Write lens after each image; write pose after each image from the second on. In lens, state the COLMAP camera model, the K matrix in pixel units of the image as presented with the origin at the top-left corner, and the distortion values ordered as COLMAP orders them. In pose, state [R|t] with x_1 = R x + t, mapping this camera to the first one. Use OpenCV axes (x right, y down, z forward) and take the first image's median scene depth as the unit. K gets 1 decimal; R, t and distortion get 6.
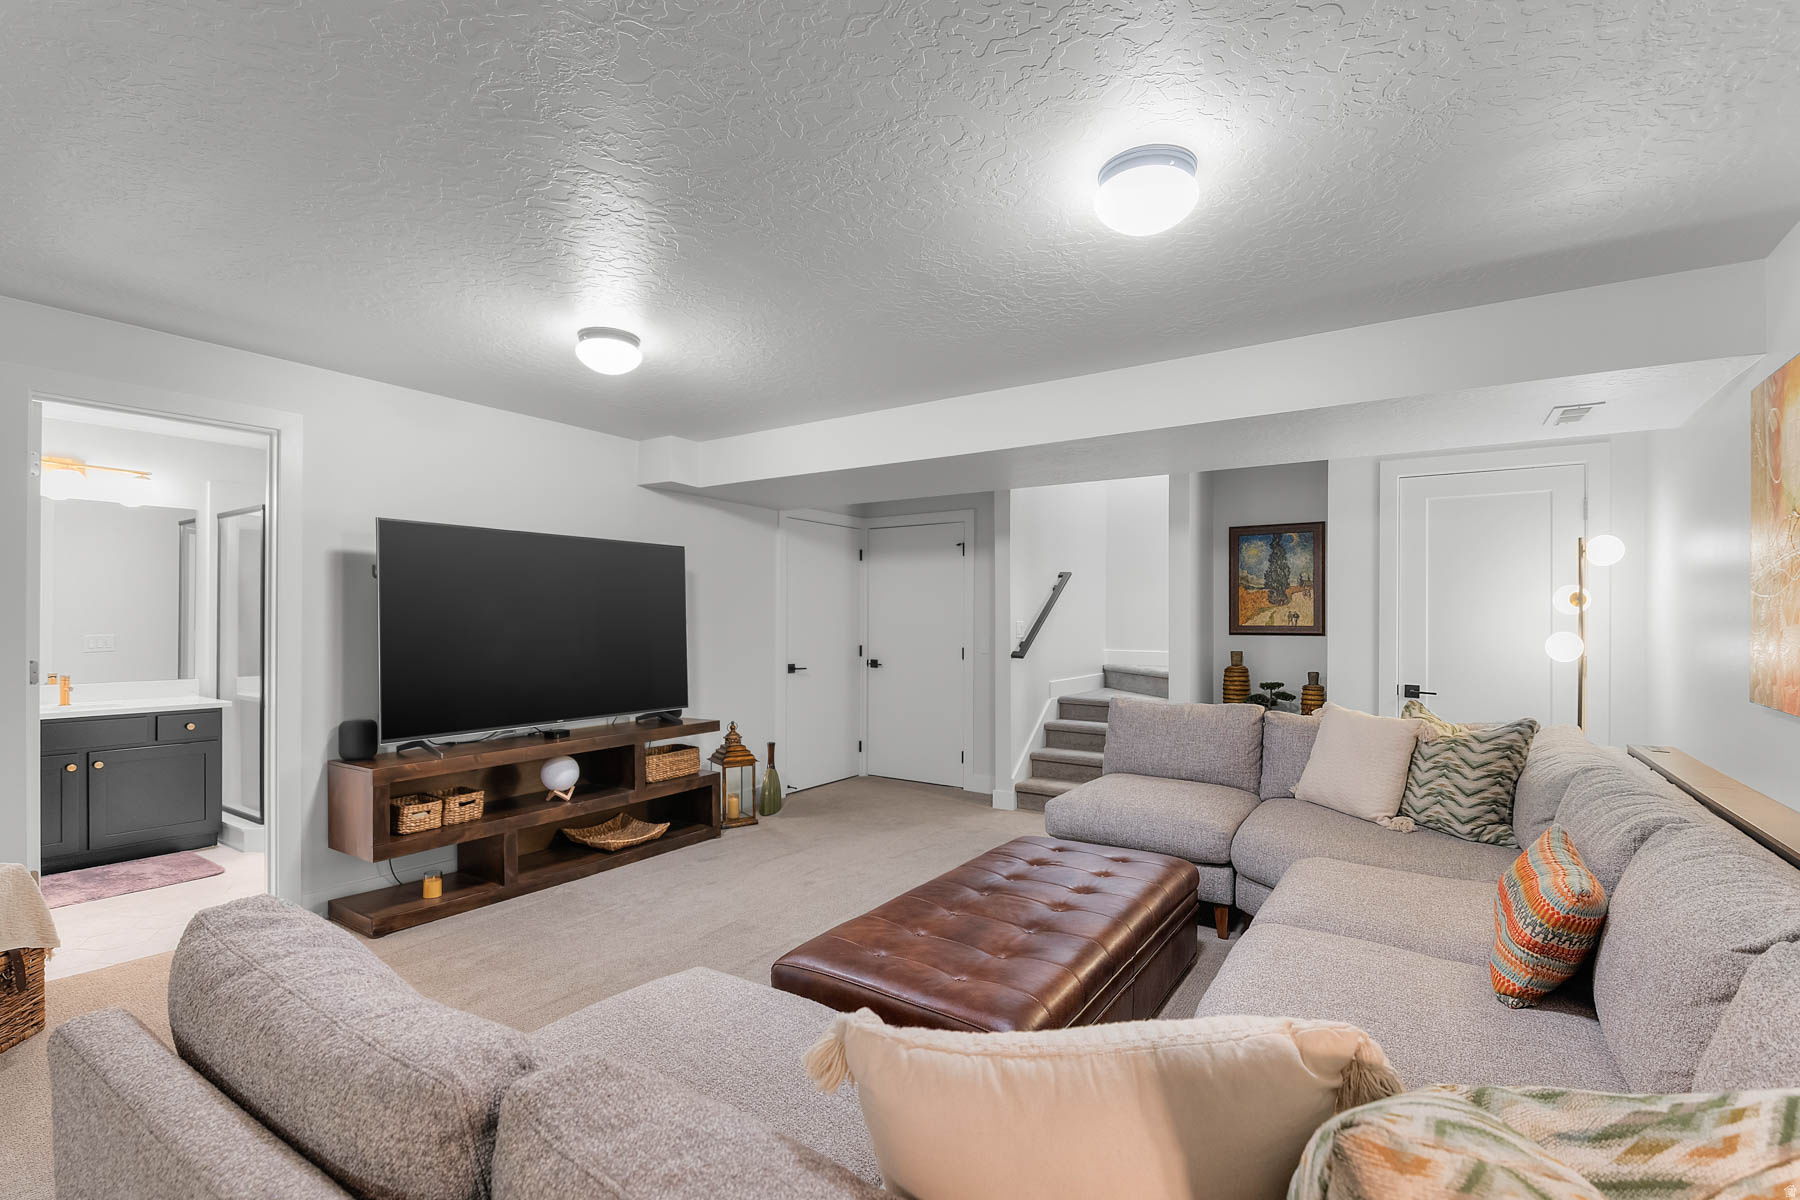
lens RADIAL K [[778.6, 0, 894.6], [0, 778.6, 612.9], [0, 0, 1]] dist [-0.004261, -0.005397]
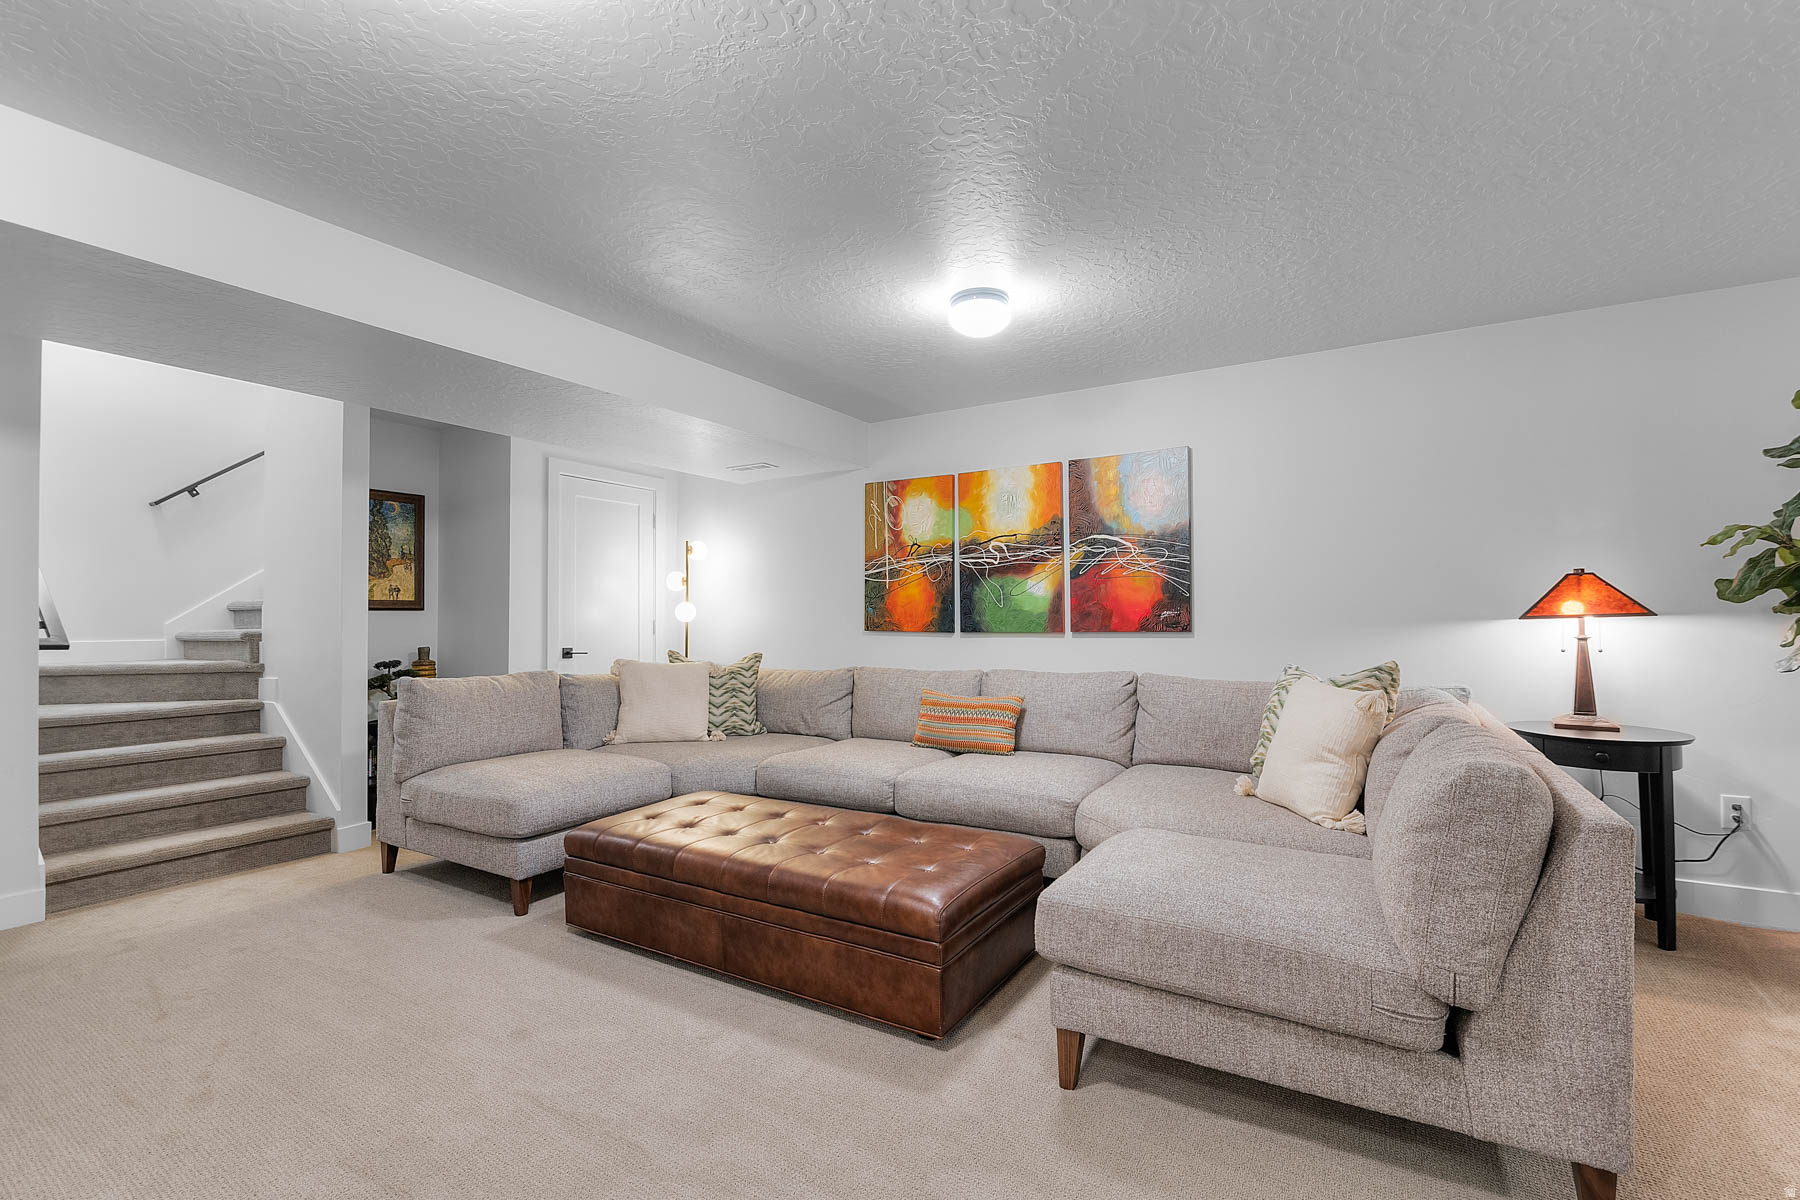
lens RADIAL K [[778.6, 0, 892.8], [0, 778.6, 603.0], [0, 0, 1]] dist [-0.004261, -0.005397]
pose [[-0.024316, 0.011546, 0.999638, -0.446496], [-0.005927, 0.999914, -0.011693, 0.027558], [-0.999687, -0.006210, -0.024246, 0.420789]]
